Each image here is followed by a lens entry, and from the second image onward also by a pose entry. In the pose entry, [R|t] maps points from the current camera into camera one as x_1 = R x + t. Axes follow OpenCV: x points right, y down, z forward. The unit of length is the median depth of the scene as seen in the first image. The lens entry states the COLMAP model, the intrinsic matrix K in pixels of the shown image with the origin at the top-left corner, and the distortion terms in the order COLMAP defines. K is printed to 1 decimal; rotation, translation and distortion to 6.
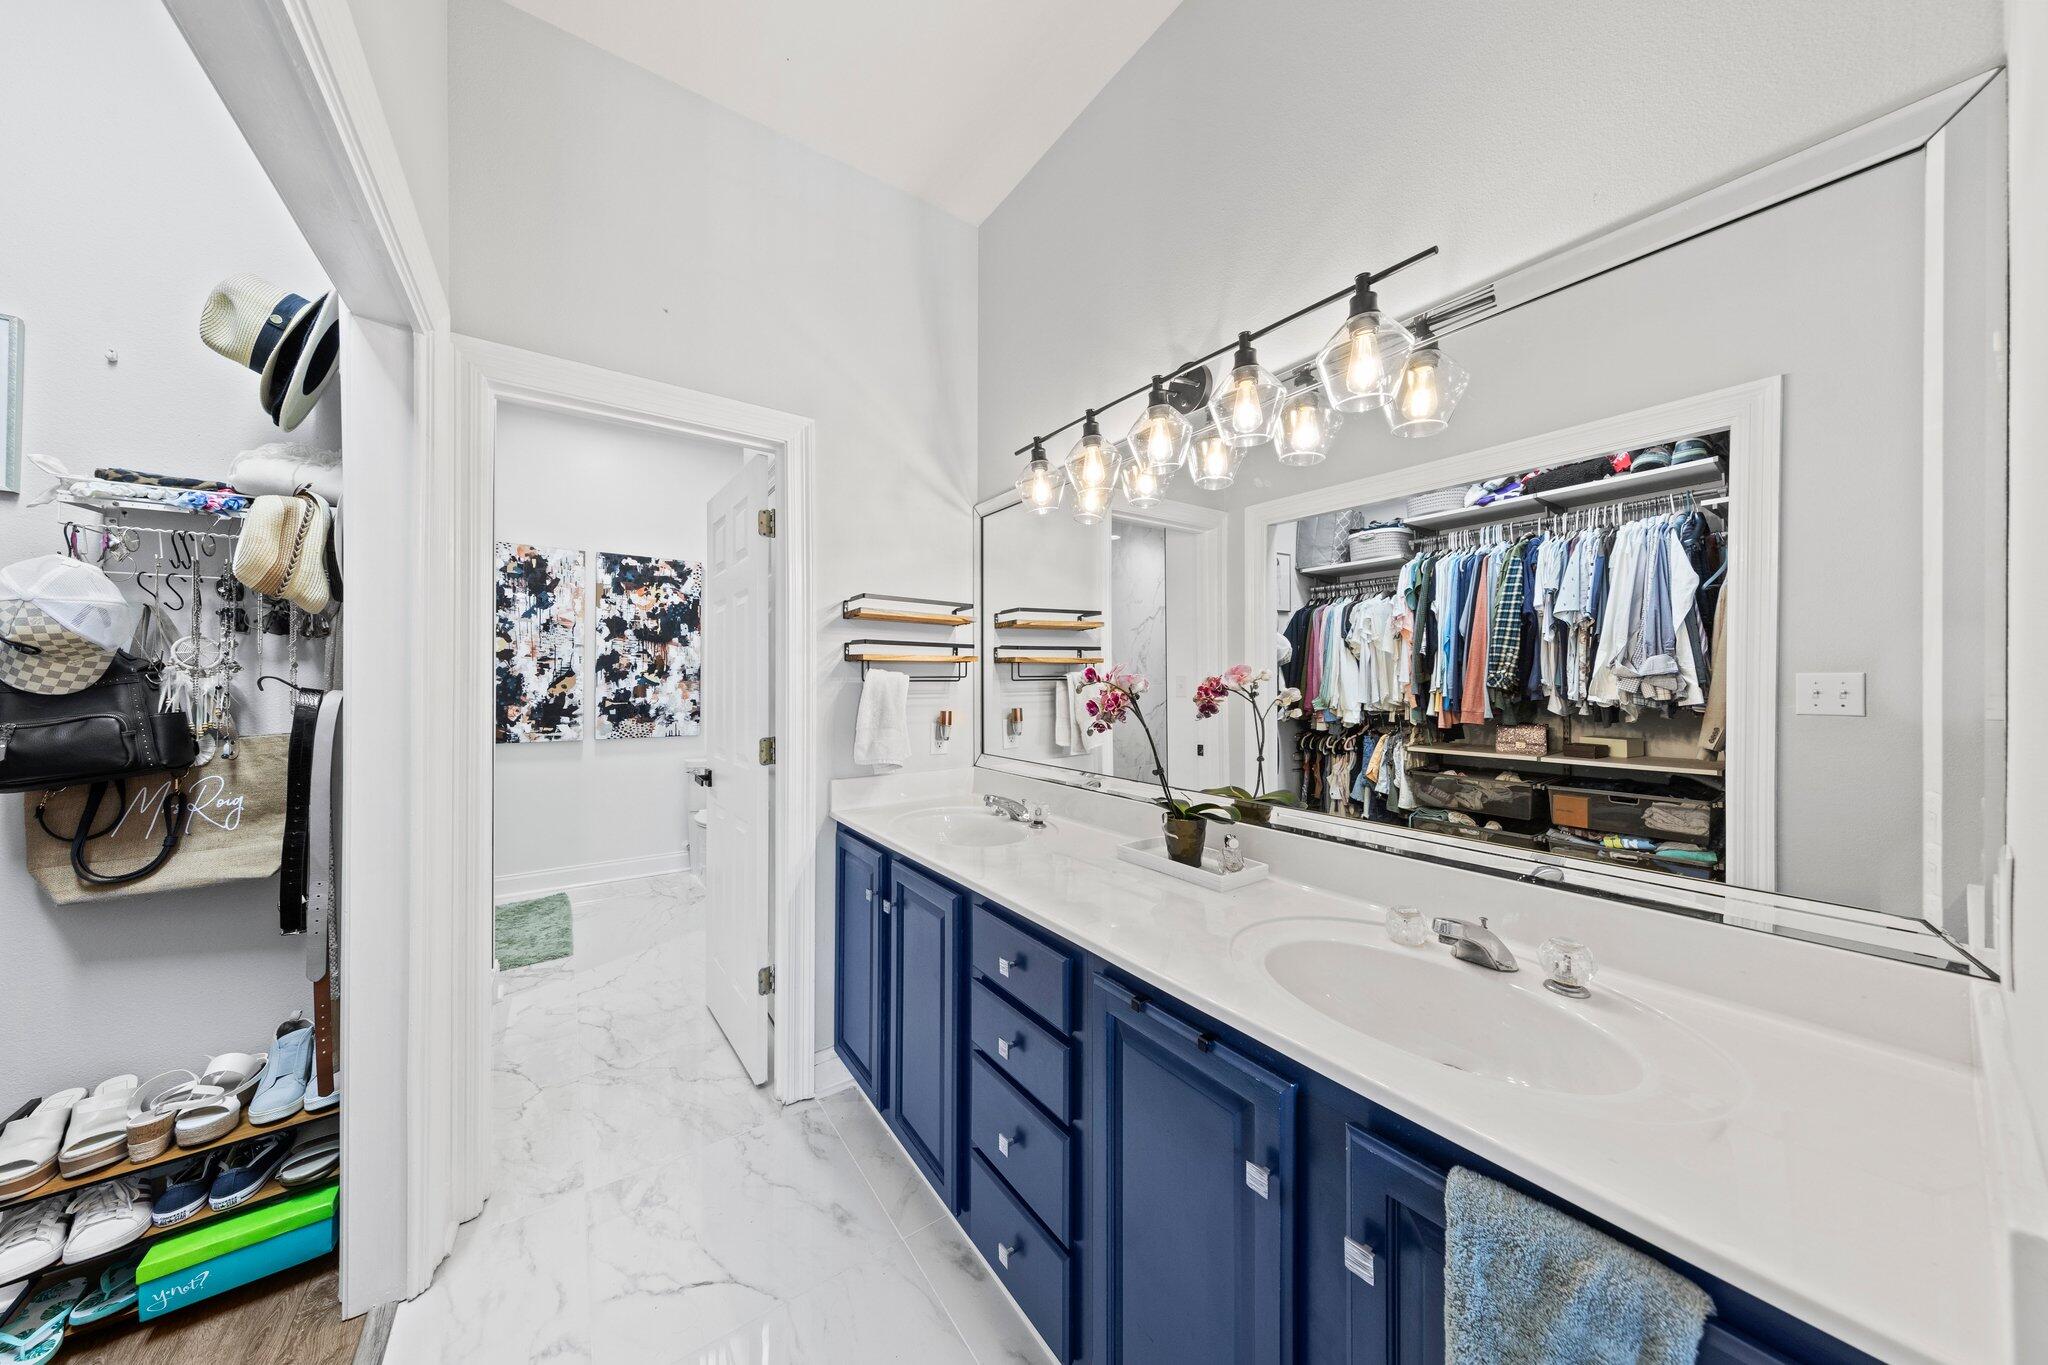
lens RADIAL K [[644.4, 0, 1021.0], [0, 644.4, 680.5], [0, 0, 1]] dist [0.005392, -0.000752]
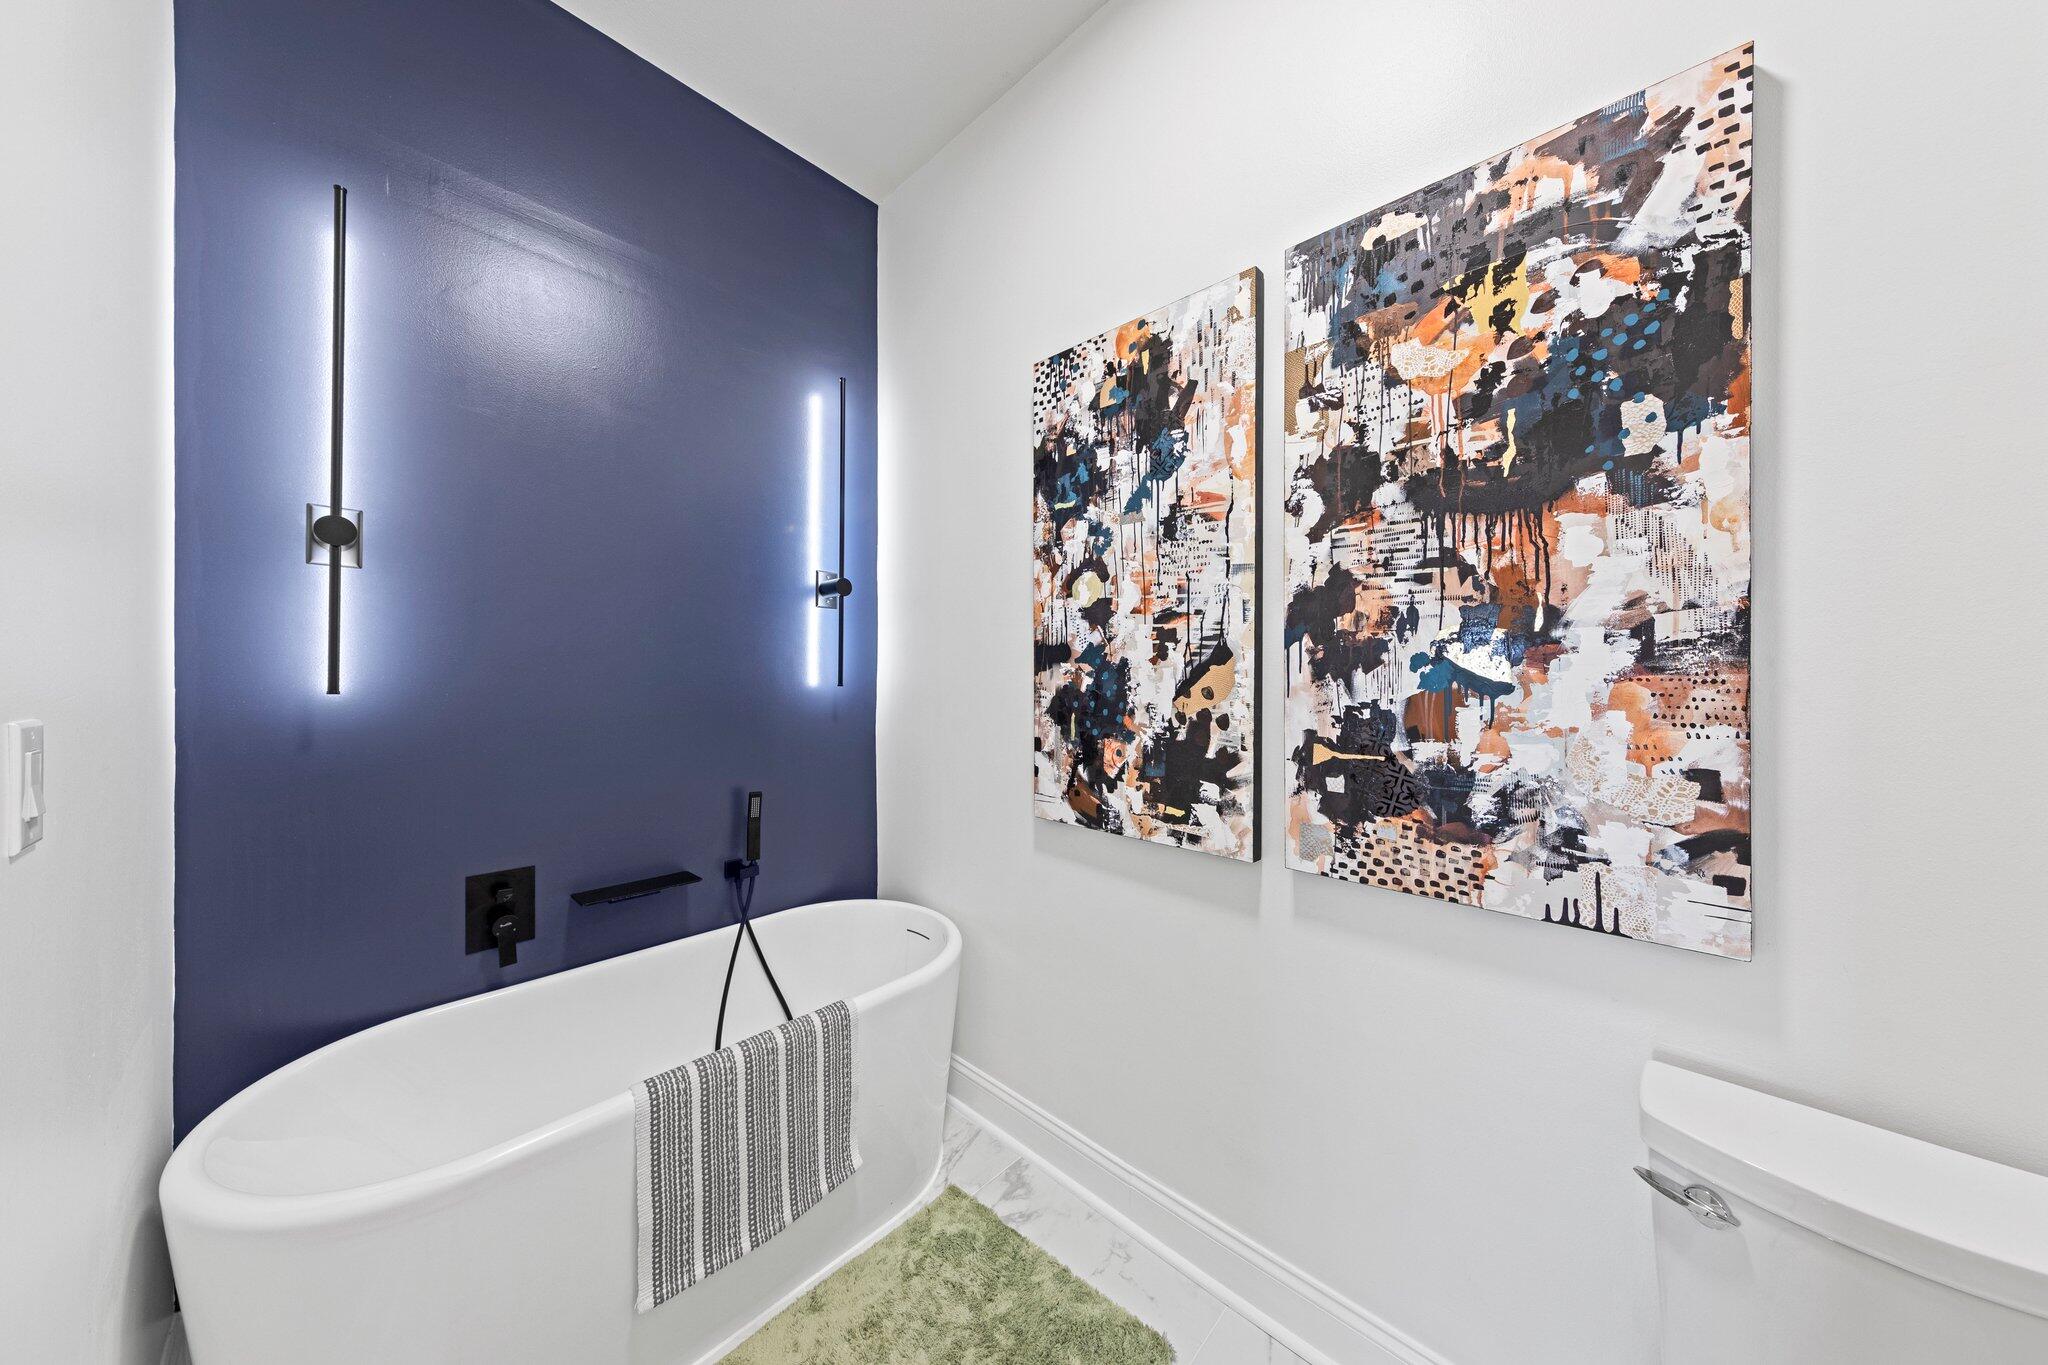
lens RADIAL K [[644.4, 0, 1024.3], [0, 644.4, 676.4], [0, 0, 1]] dist [0.005392, -0.000752]
pose [[0.210440, -0.004933, -0.977594, -0.381195], [0.004778, 0.999981, -0.004017, 0.001359], [0.977595, -0.003826, 0.210460, 0.803819]]
